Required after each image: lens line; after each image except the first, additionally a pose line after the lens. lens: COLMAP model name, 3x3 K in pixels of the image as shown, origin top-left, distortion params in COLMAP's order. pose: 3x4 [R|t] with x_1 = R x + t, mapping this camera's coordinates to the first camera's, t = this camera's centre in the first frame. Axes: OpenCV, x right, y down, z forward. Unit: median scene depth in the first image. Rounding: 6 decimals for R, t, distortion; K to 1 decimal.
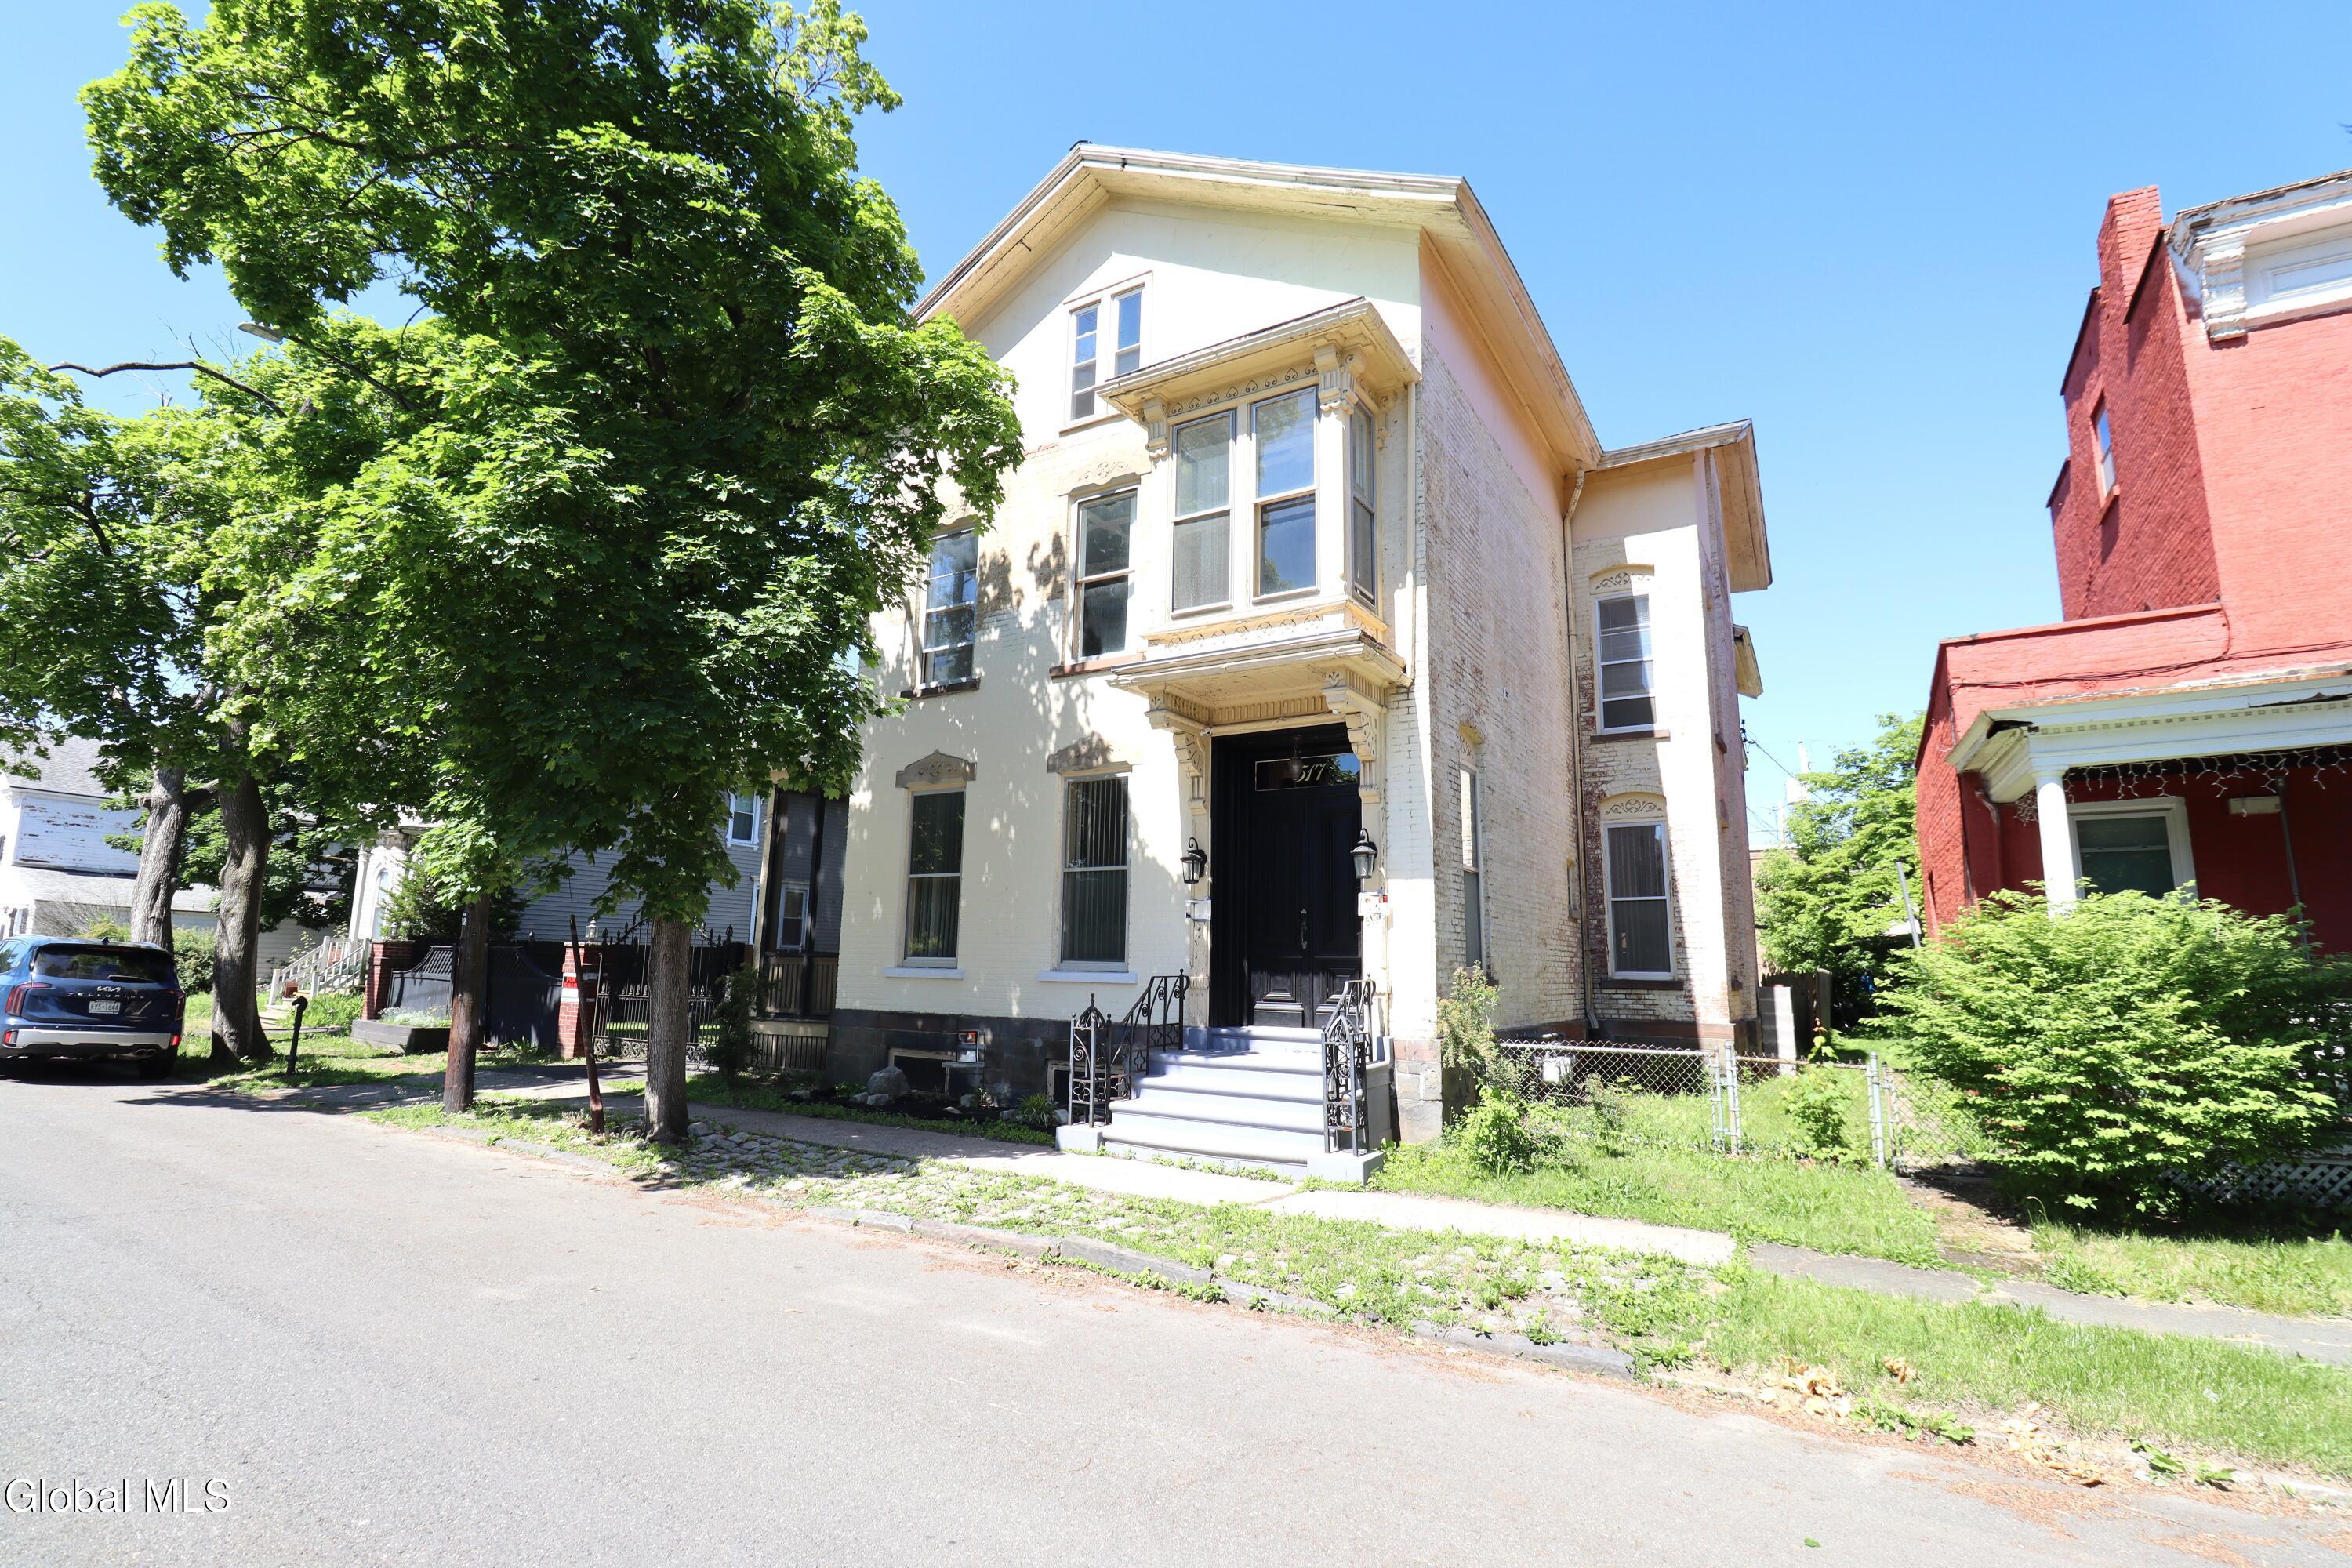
lens RADIAL K [[1105.9, 0, 1171.7], [0, 1105.9, 780.2], [0, 0, 1]] dist [-0.001447, -0.010698]
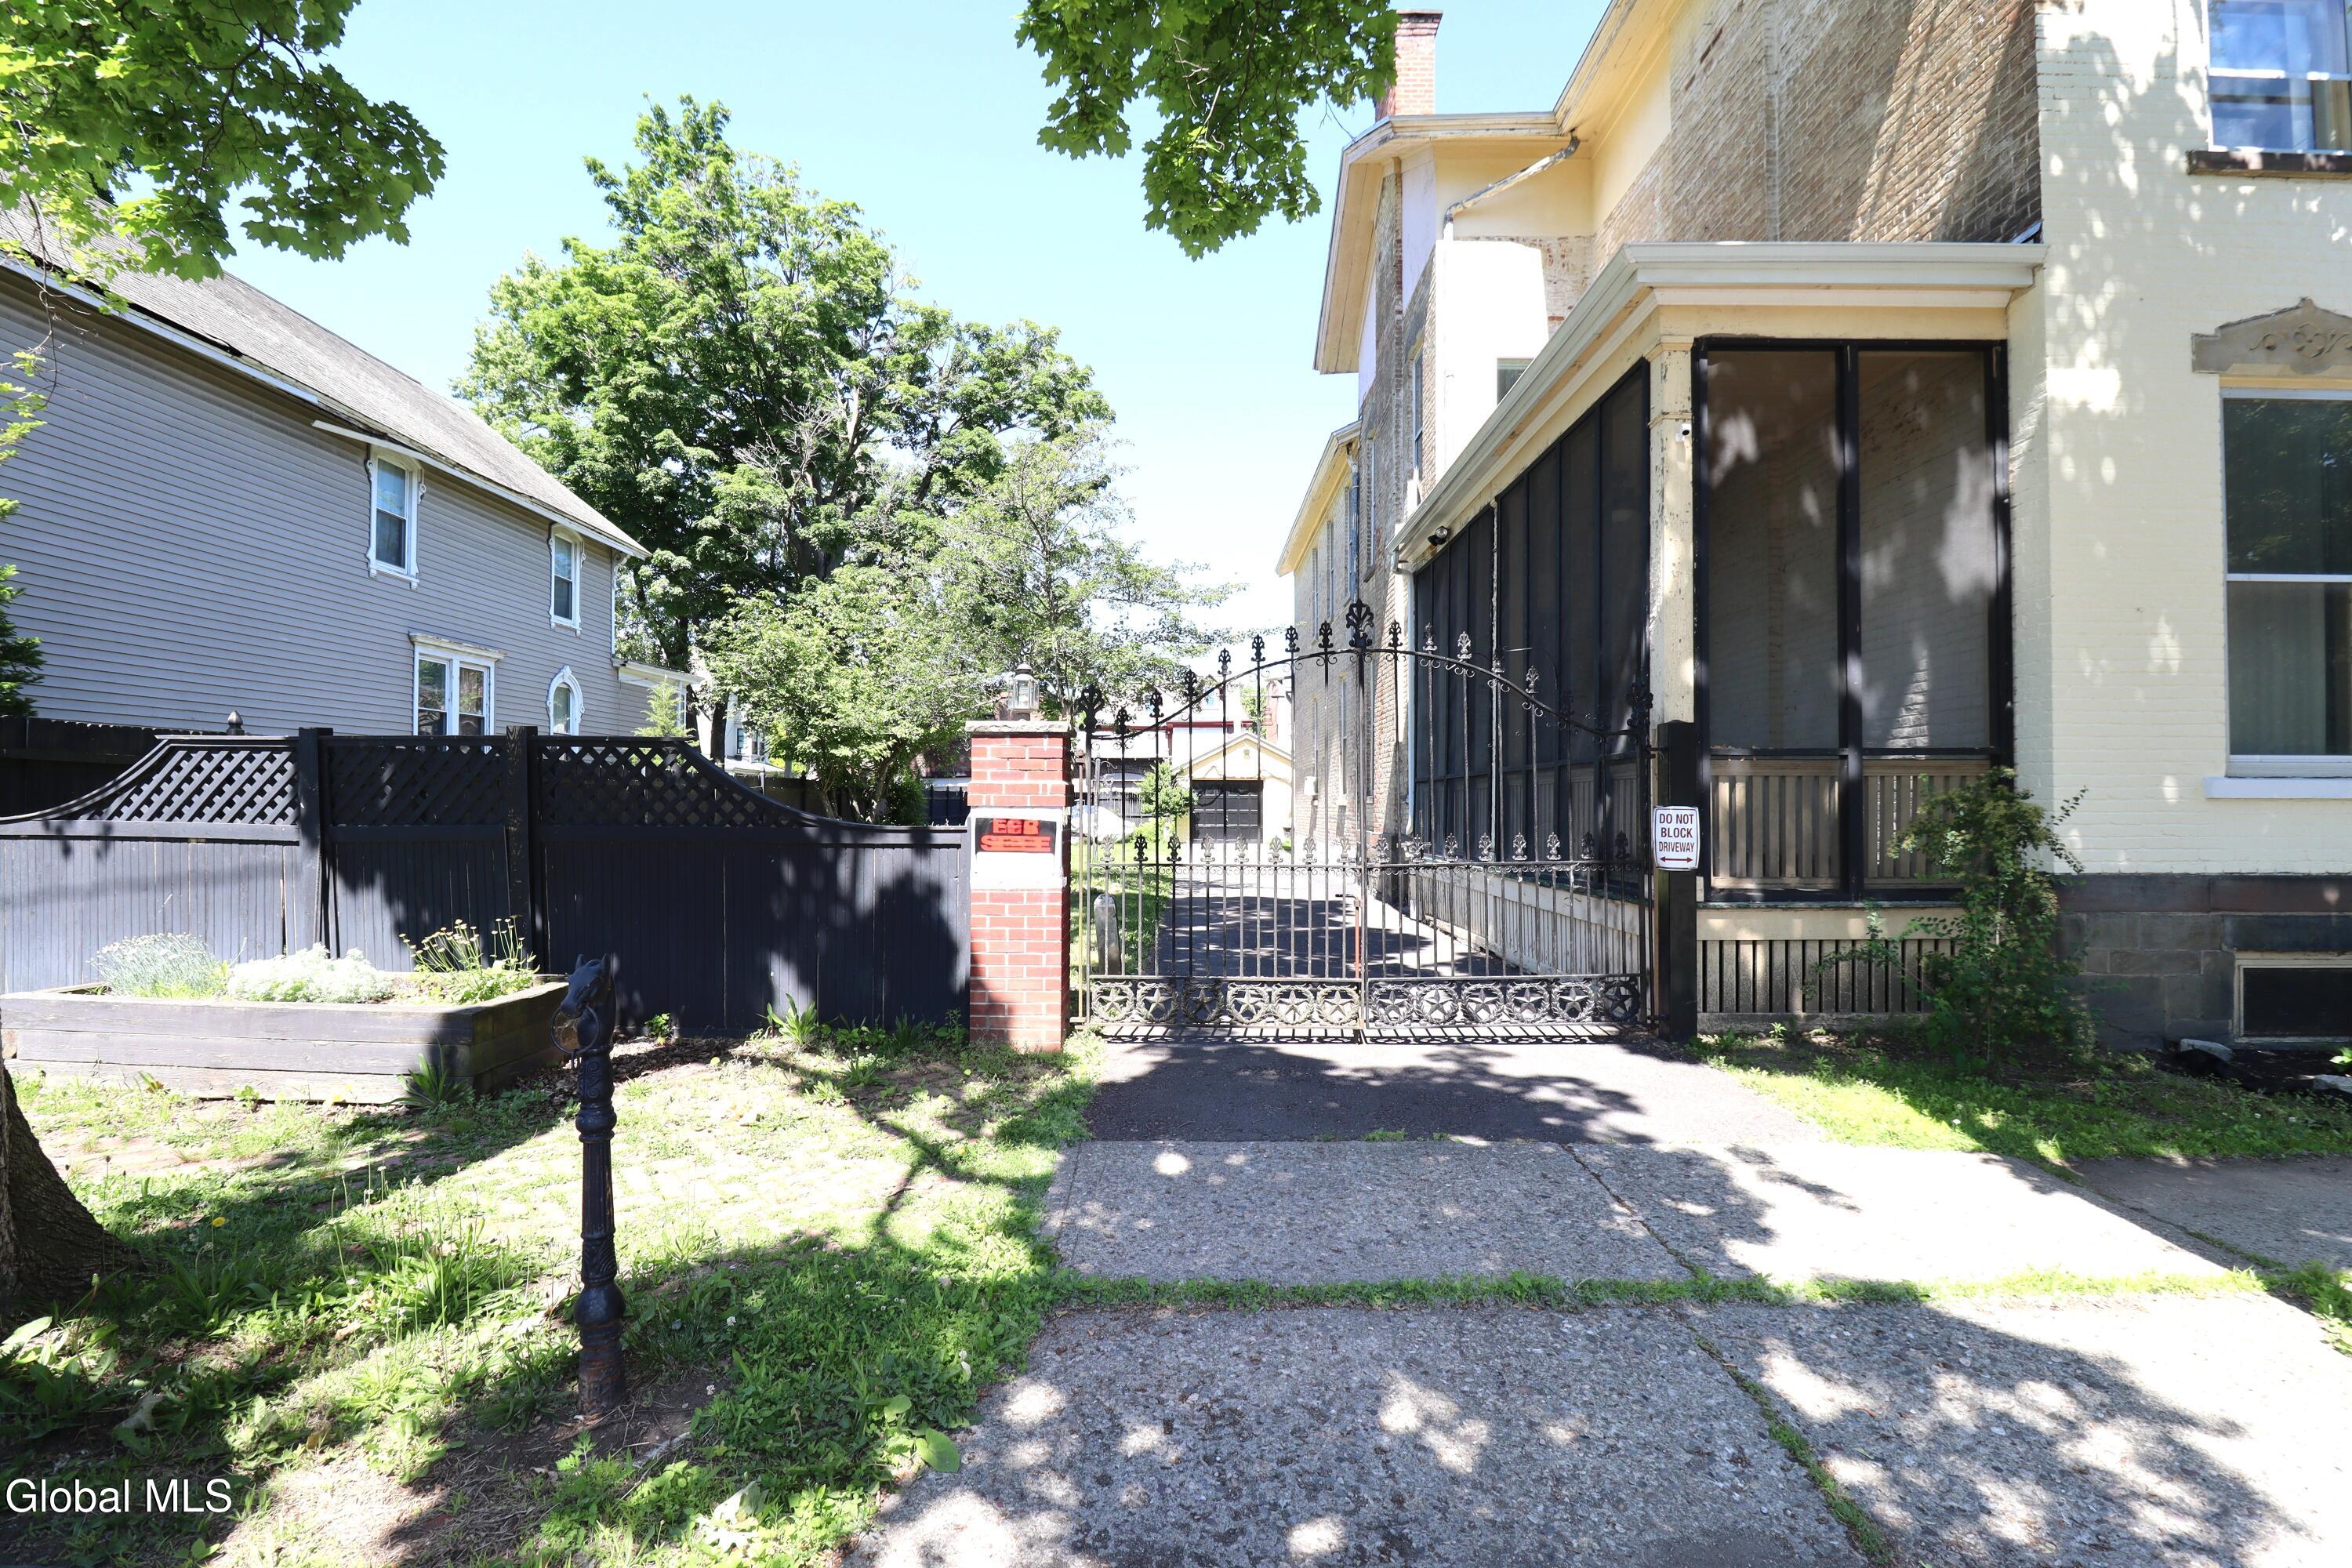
lens RADIAL K [[1105.9, 0, 1178.0], [0, 1105.9, 793.2], [0, 0, 1]] dist [-0.001447, -0.010698]
pose [[0.854294, -0.010169, 0.519691, -1.049807], [-0.075128, 0.986895, 0.142809, 0.179300], [-0.514333, -0.161044, 0.842334, 1.048001]]
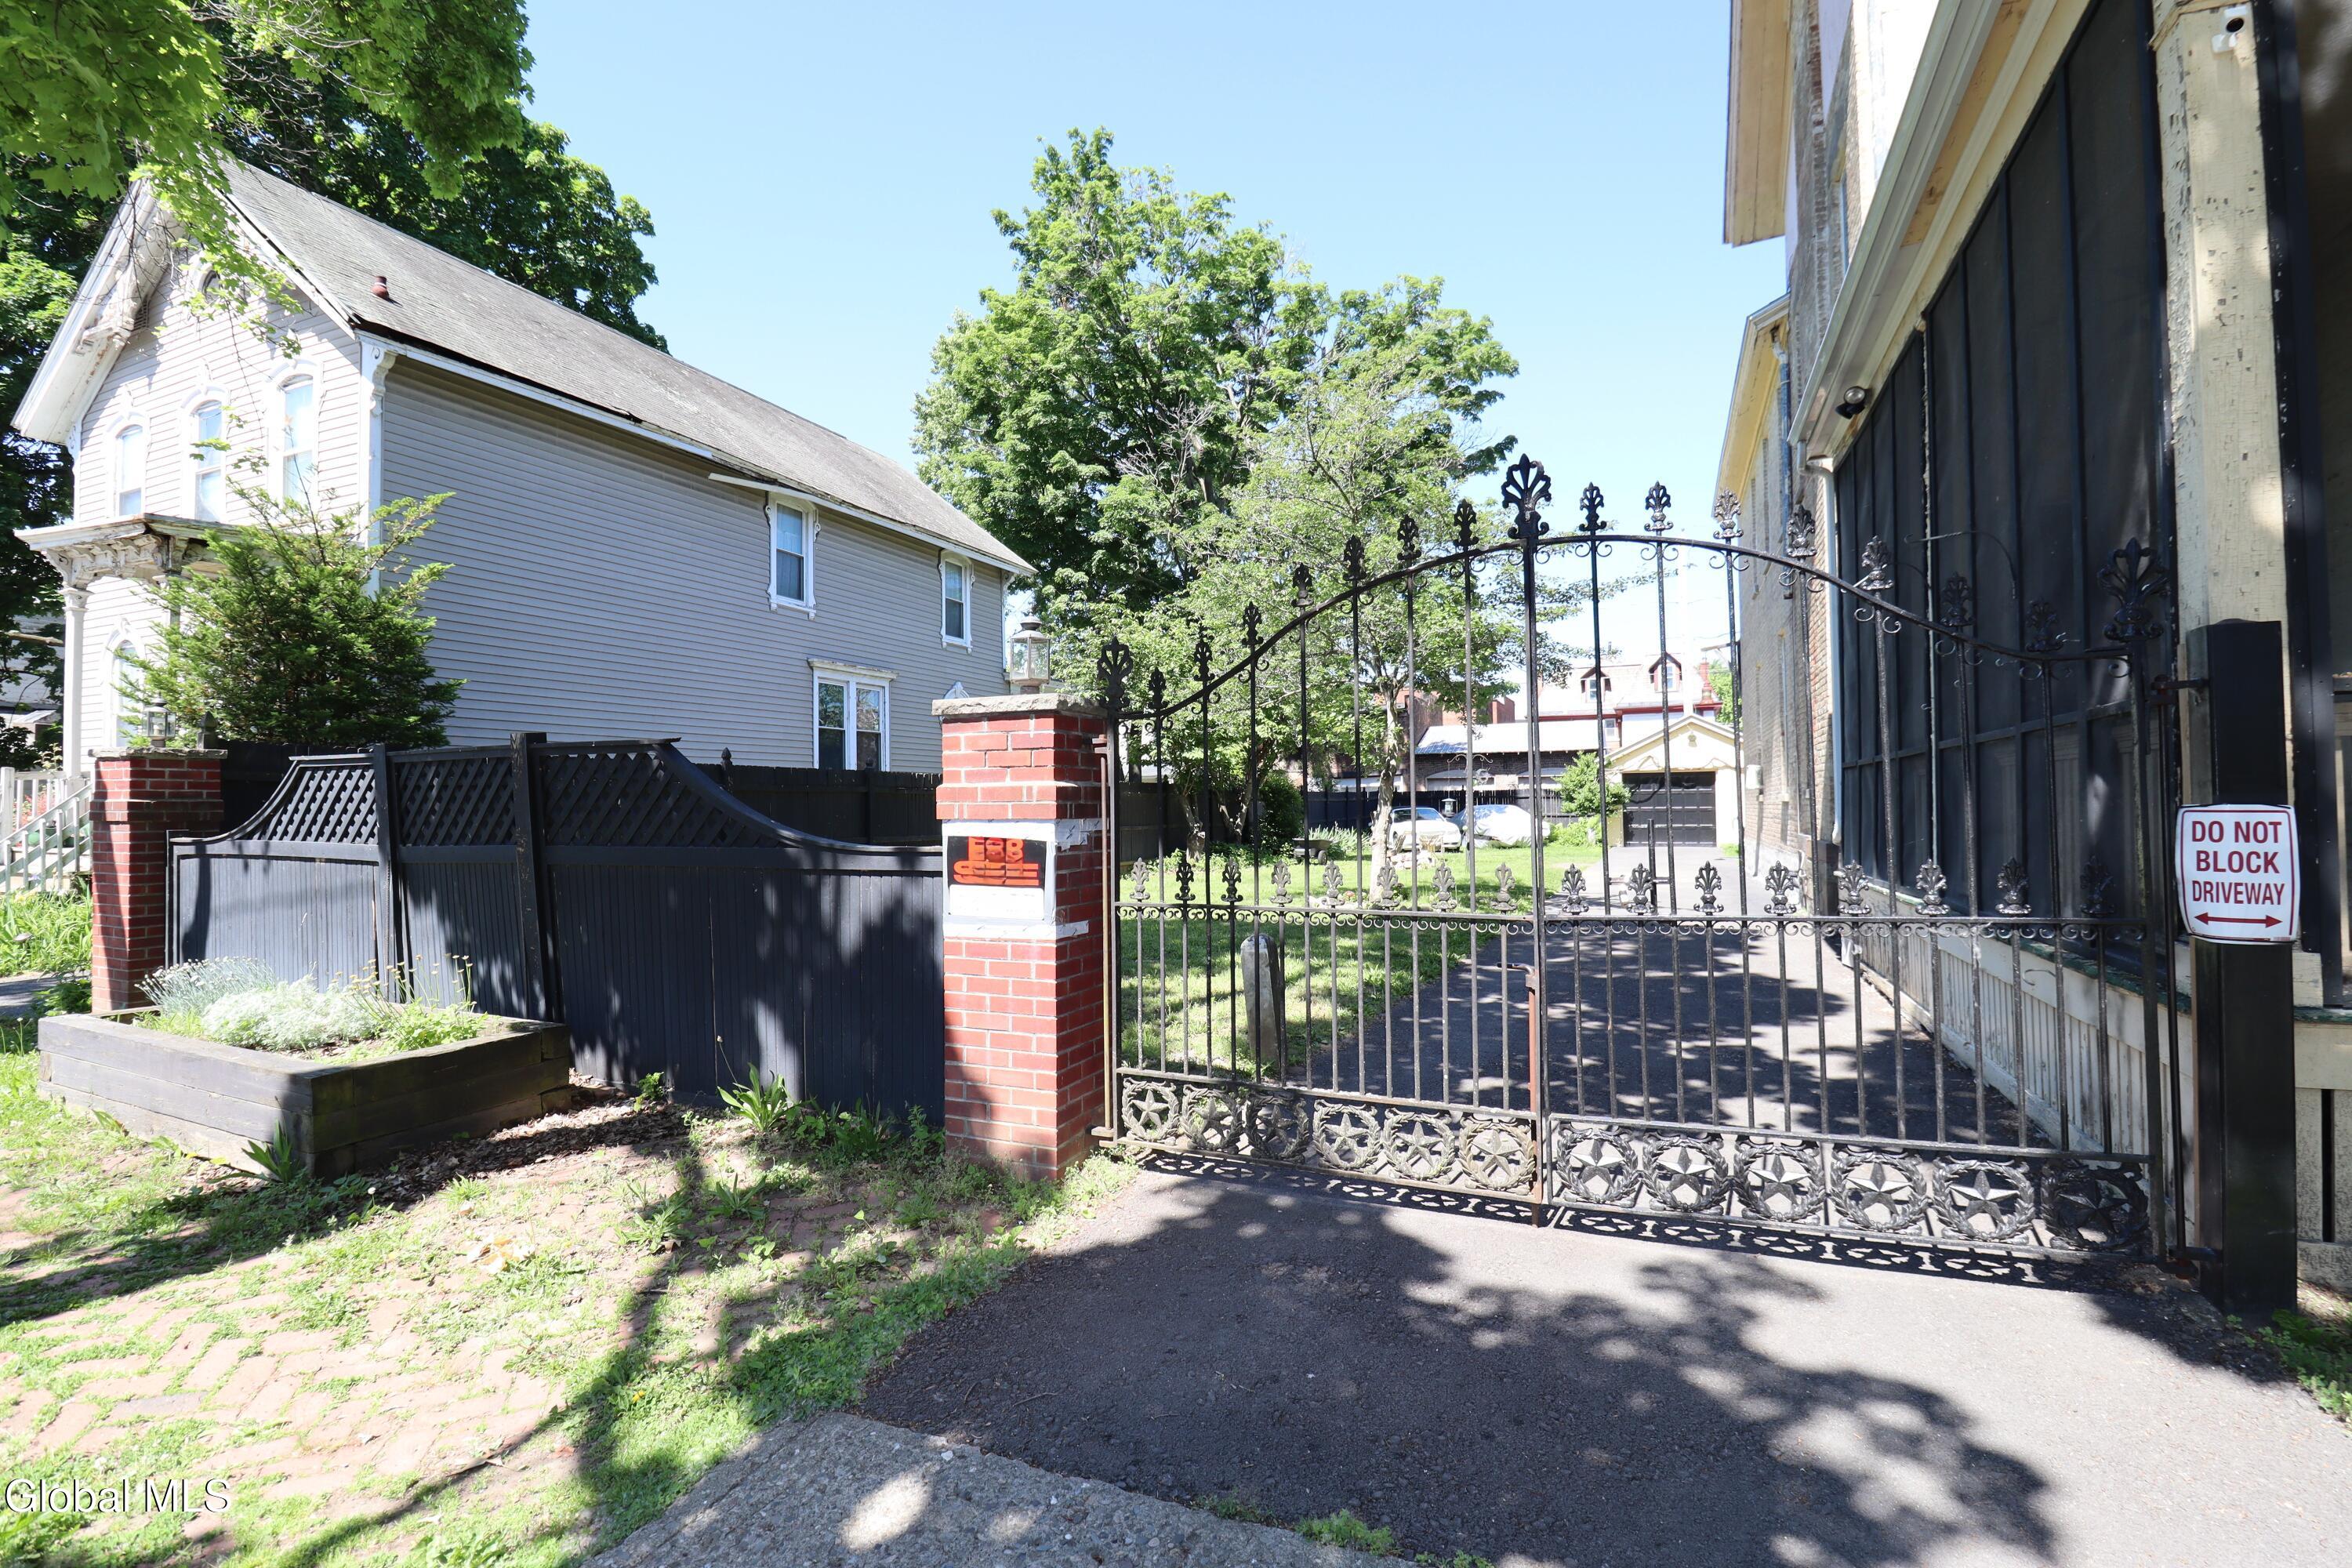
lens RADIAL K [[1105.9, 0, 1163.8], [0, 1105.9, 791.3], [0, 0, 1]] dist [-0.001447, -0.010698]
pose [[0.991792, -0.027777, 0.124809, -0.824246], [0.008113, 0.987822, 0.155375, 0.201811], [-0.127605, -0.153087, 0.979939, 1.170081]]
